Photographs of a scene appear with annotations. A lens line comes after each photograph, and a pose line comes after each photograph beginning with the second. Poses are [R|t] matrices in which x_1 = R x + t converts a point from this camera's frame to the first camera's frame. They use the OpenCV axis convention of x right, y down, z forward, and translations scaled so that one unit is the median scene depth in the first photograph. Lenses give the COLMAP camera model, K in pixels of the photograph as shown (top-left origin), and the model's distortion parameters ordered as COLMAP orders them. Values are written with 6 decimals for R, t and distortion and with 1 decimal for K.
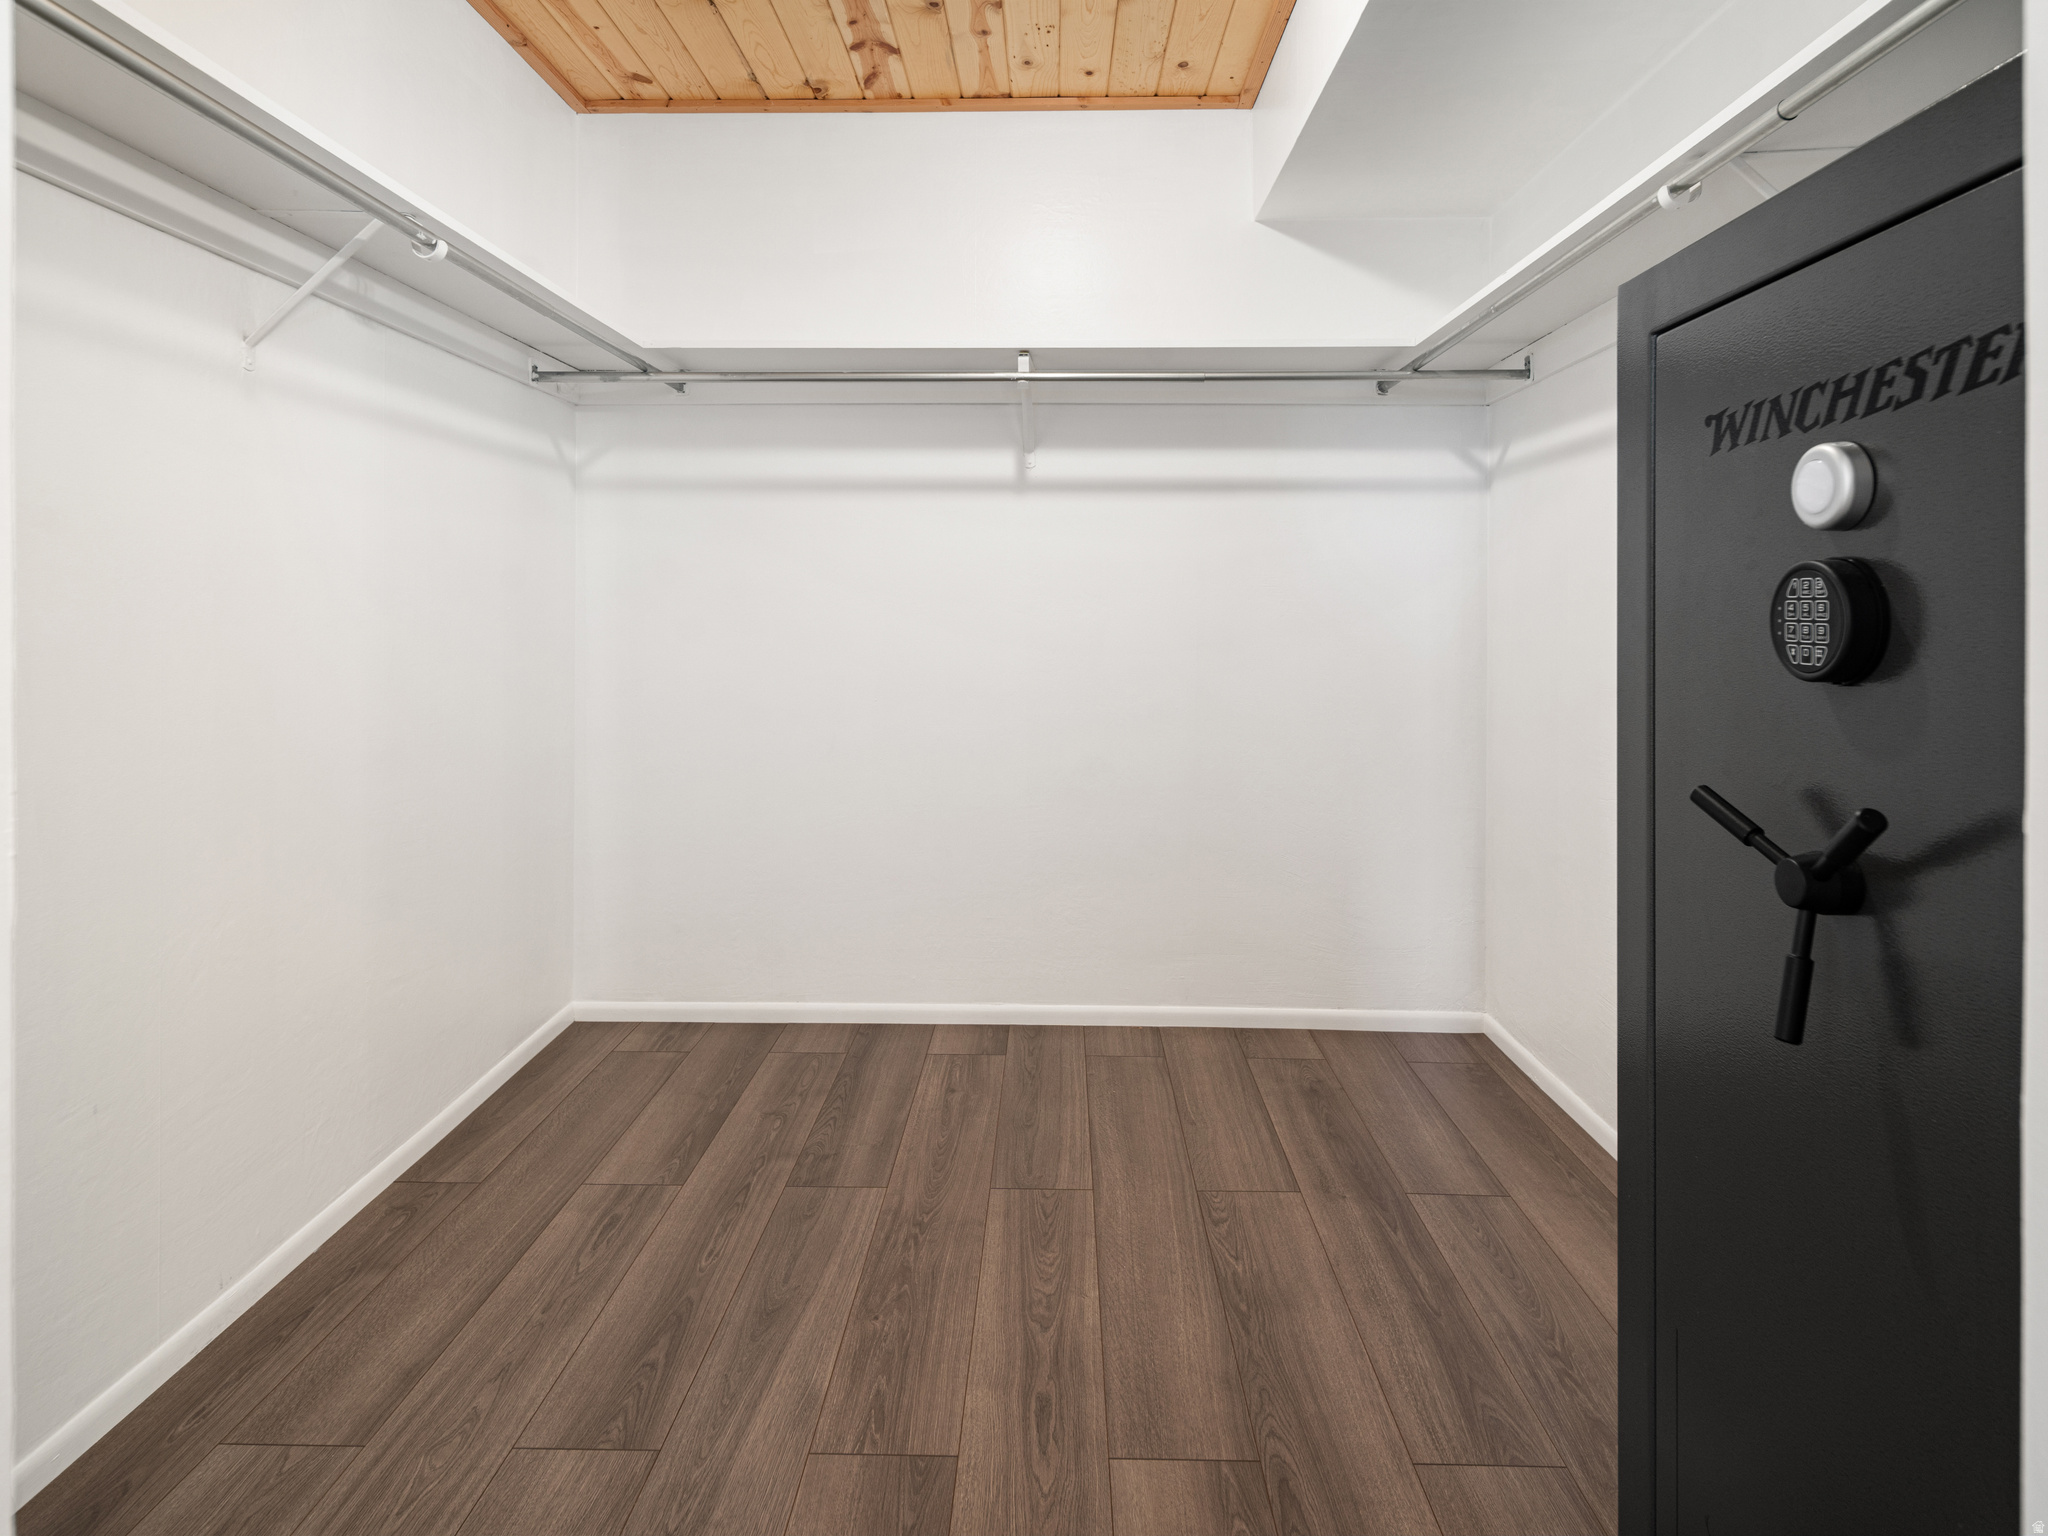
lens RADIAL K [[1108.9, 0, 1024.1], [0, 1108.9, 598.7], [0, 0, 1]] dist [0.003550, -0.000991]
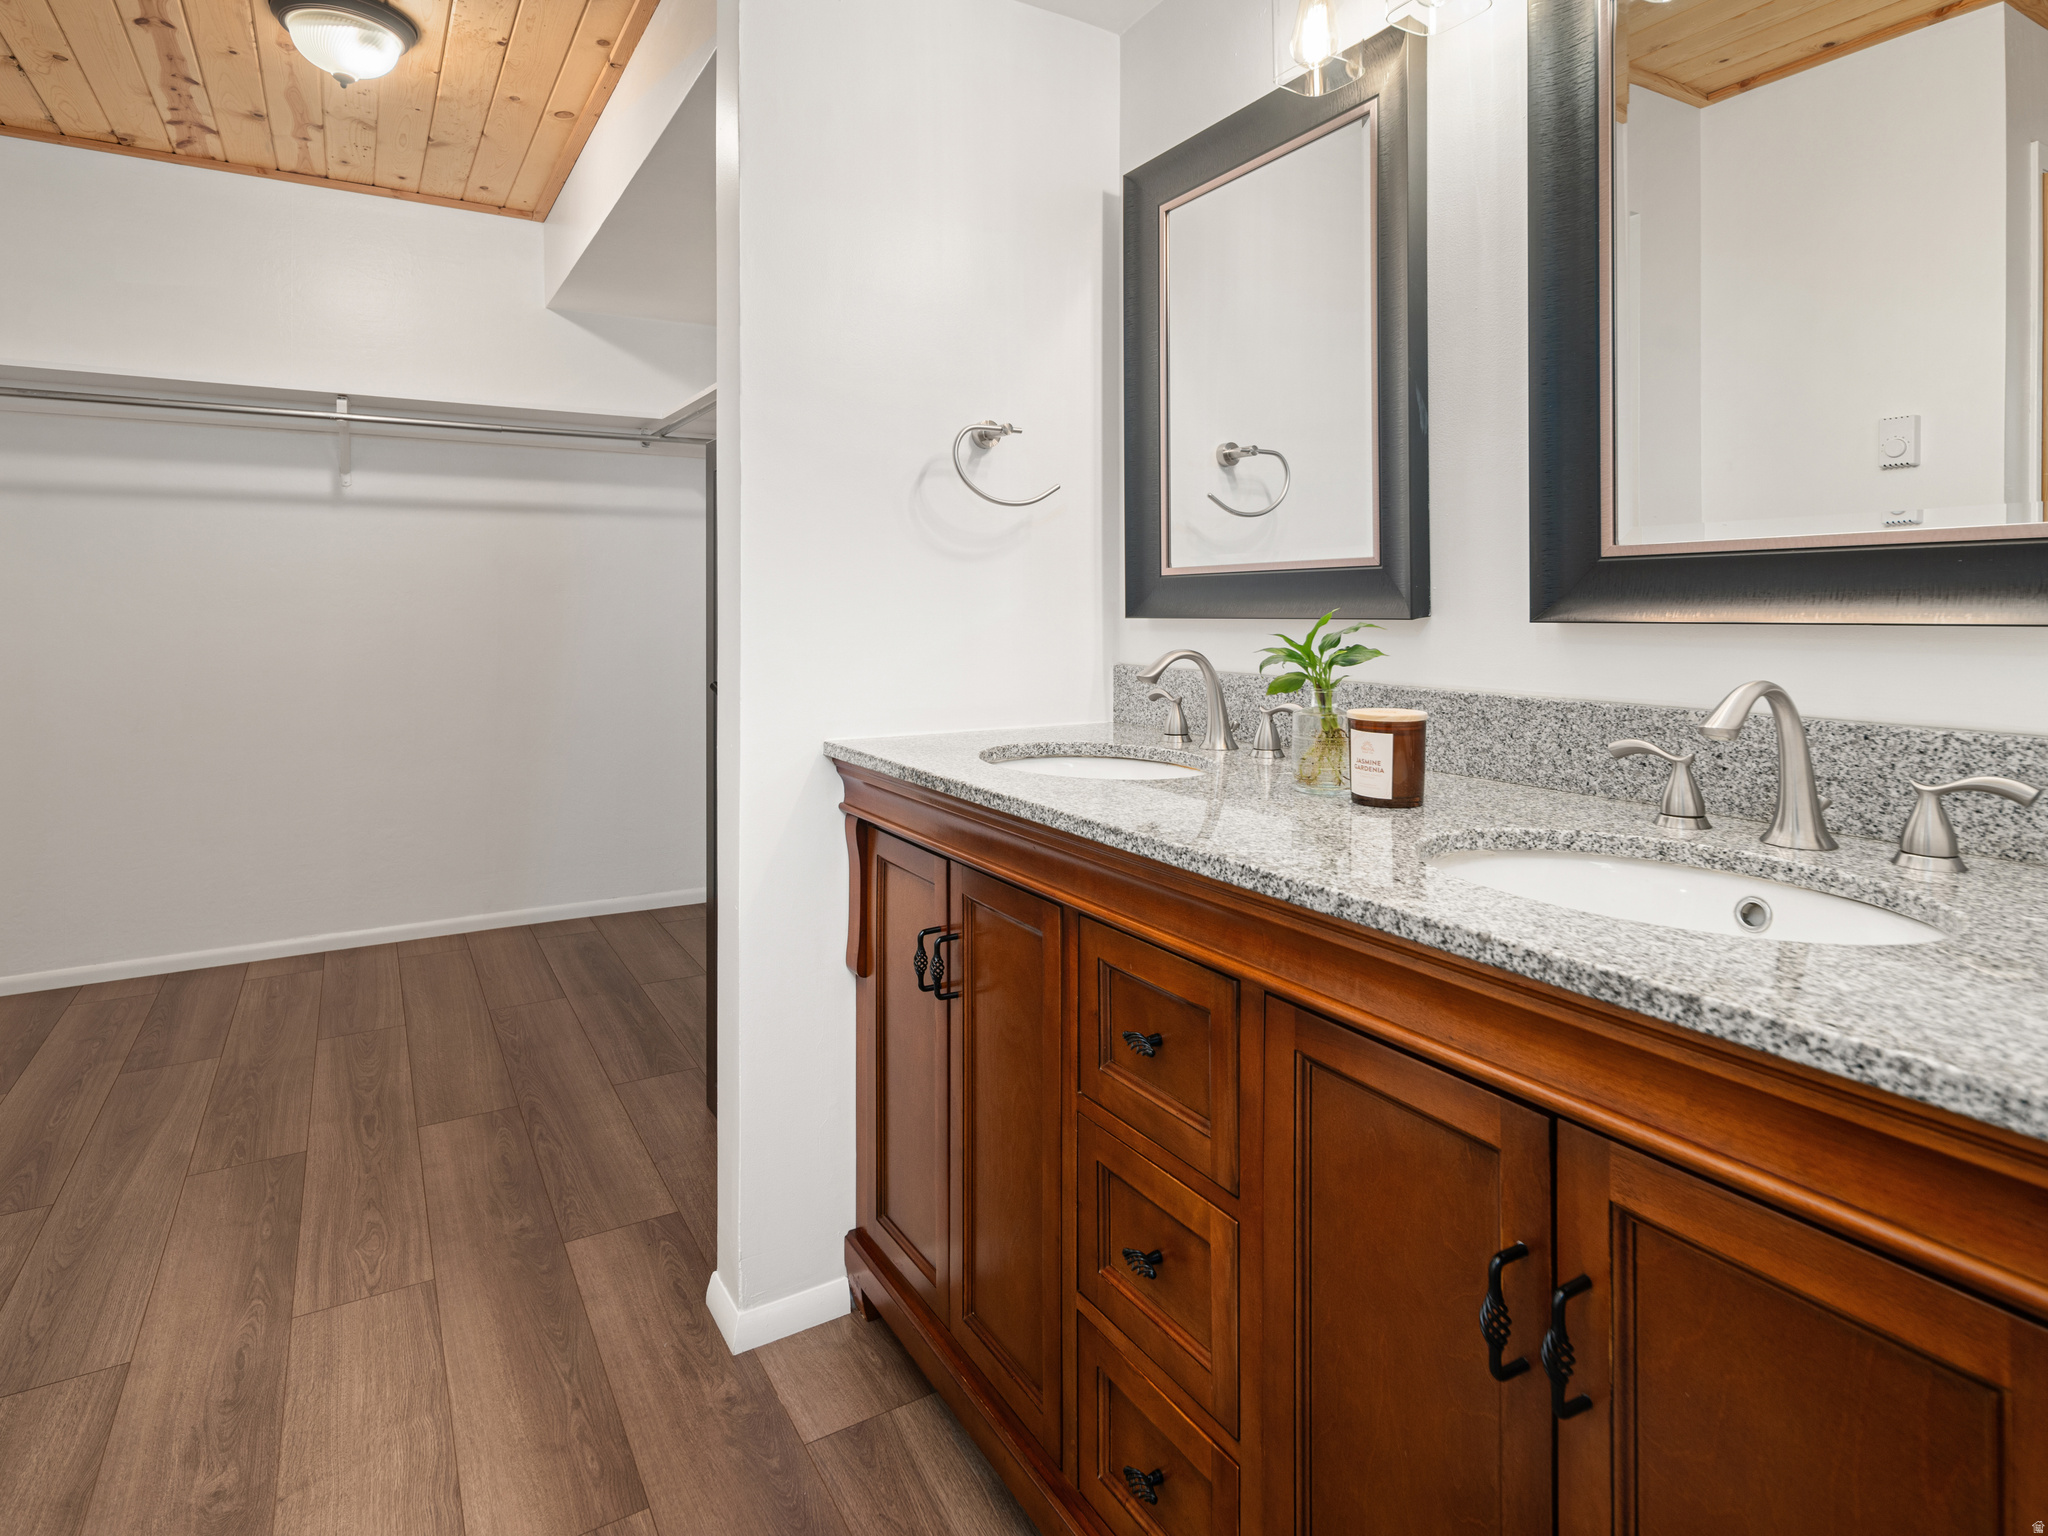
lens RADIAL K [[1108.9, 0, 1024.1], [0, 1108.9, 598.7], [0, 0, 1]] dist [0.003550, -0.000991]
pose [[0.840966, -0.000627, 0.541088, -0.034524], [-0.004725, 0.999953, 0.008502, -0.010663], [-0.541068, -0.009706, 0.840923, -0.518685]]
